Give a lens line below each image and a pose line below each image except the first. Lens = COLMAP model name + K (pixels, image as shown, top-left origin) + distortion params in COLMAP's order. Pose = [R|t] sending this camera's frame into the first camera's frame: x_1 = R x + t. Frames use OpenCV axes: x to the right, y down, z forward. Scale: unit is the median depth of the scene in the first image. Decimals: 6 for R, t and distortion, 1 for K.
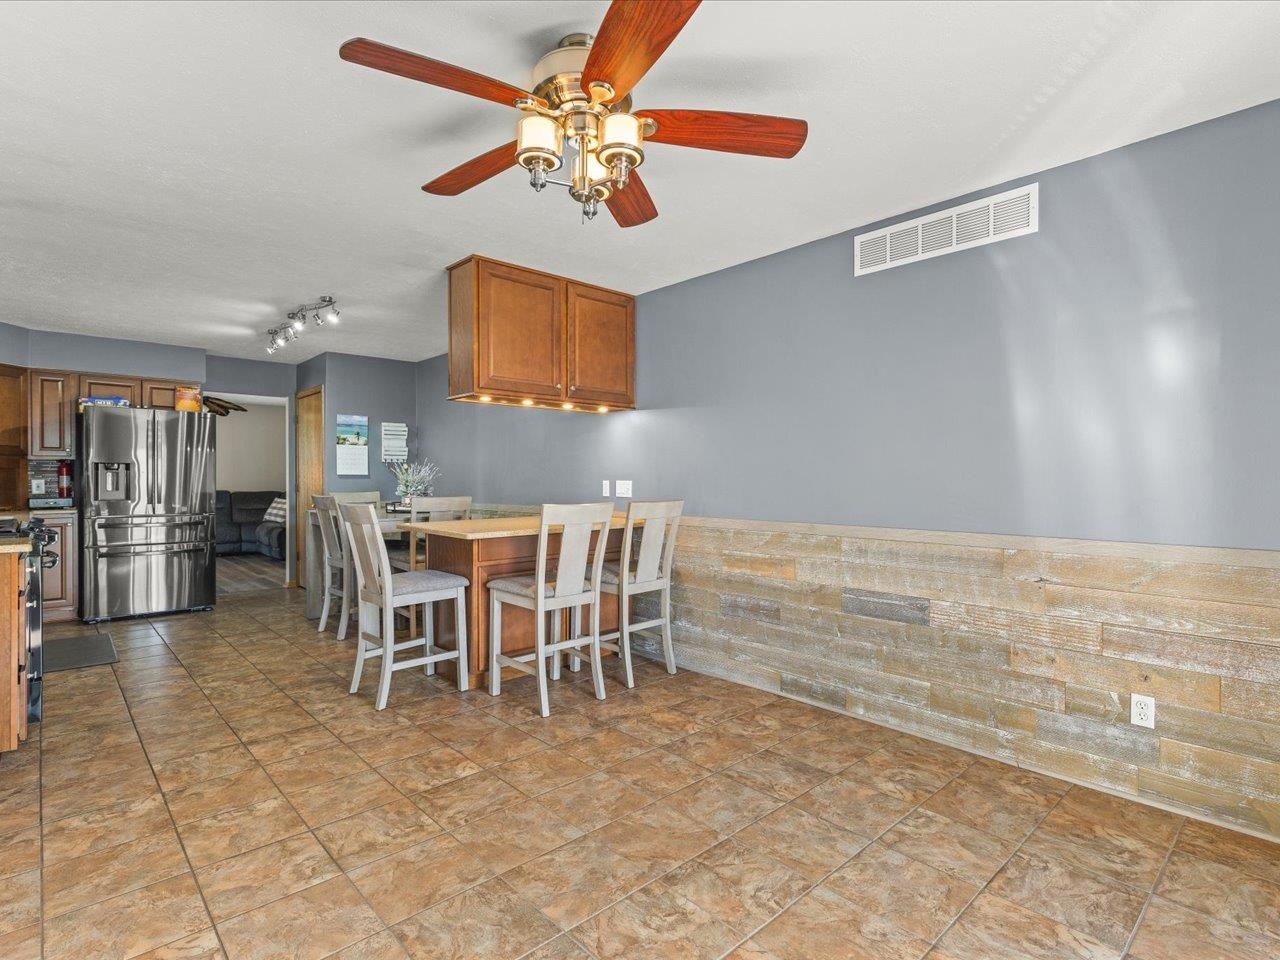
lens RADIAL K [[667.5, 0, 632.0], [0, 667.5, 487.2], [0, 0, 1]] dist [0.003145, -0.002021]
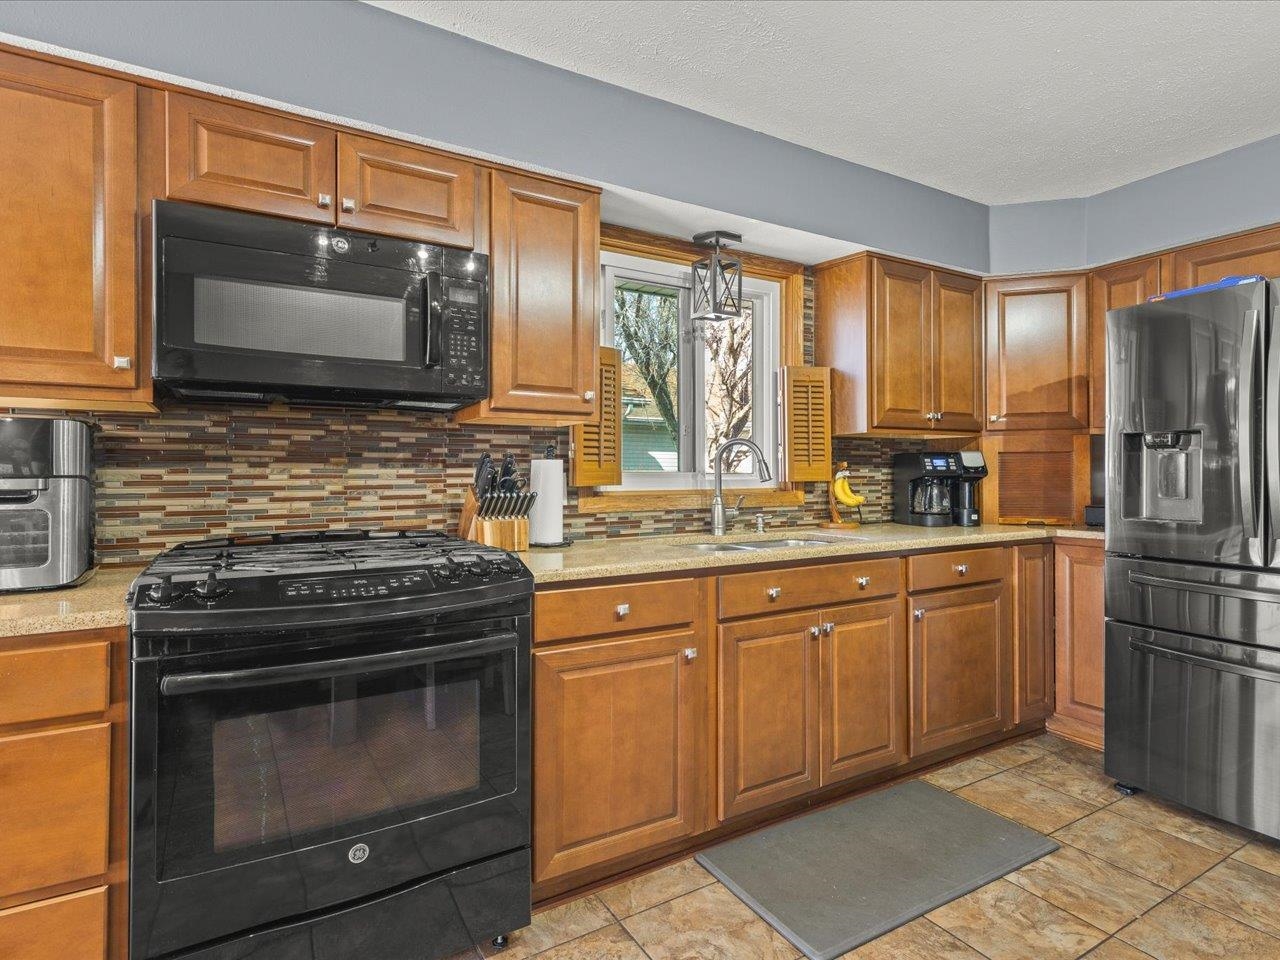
lens RADIAL K [[667.5, 0, 617.7], [0, 667.5, 467.9], [0, 0, 1]] dist [0.003145, -0.002021]
pose [[-0.191341, -0.010679, -0.981466, -0.431899], [-0.008039, 0.999924, -0.009312, -0.009316], [0.981491, 0.006108, -0.191412, 1.082220]]
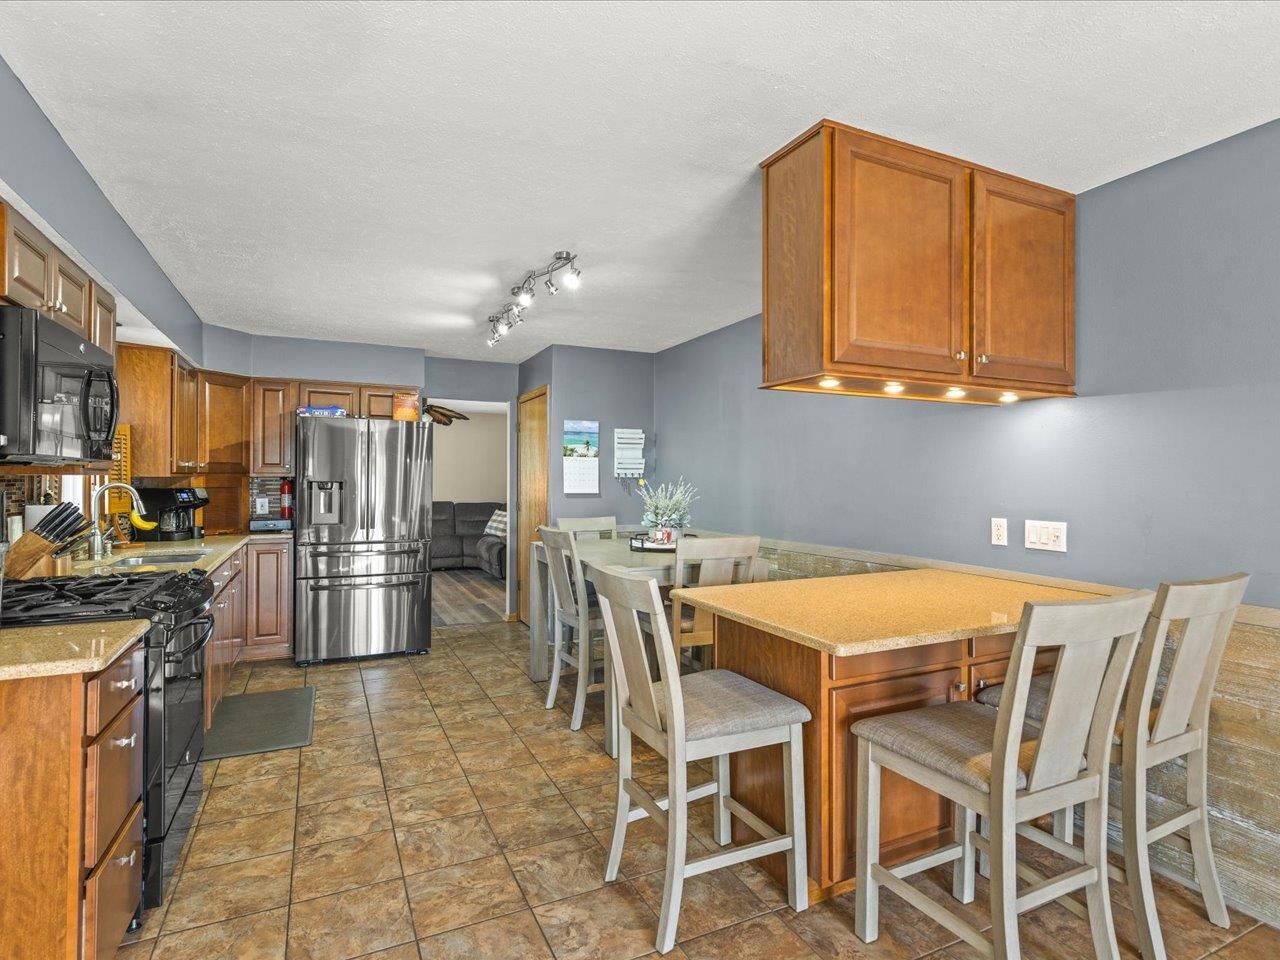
lens RADIAL K [[667.5, 0, 649.8], [0, 667.5, 476.5], [0, 0, 1]] dist [0.003145, -0.002021]
pose [[0.965302, -0.001928, -0.261131, -0.211123], [-0.003242, 0.999807, -0.019366, -0.039834], [0.261118, 0.019541, 0.965109, 0.396519]]
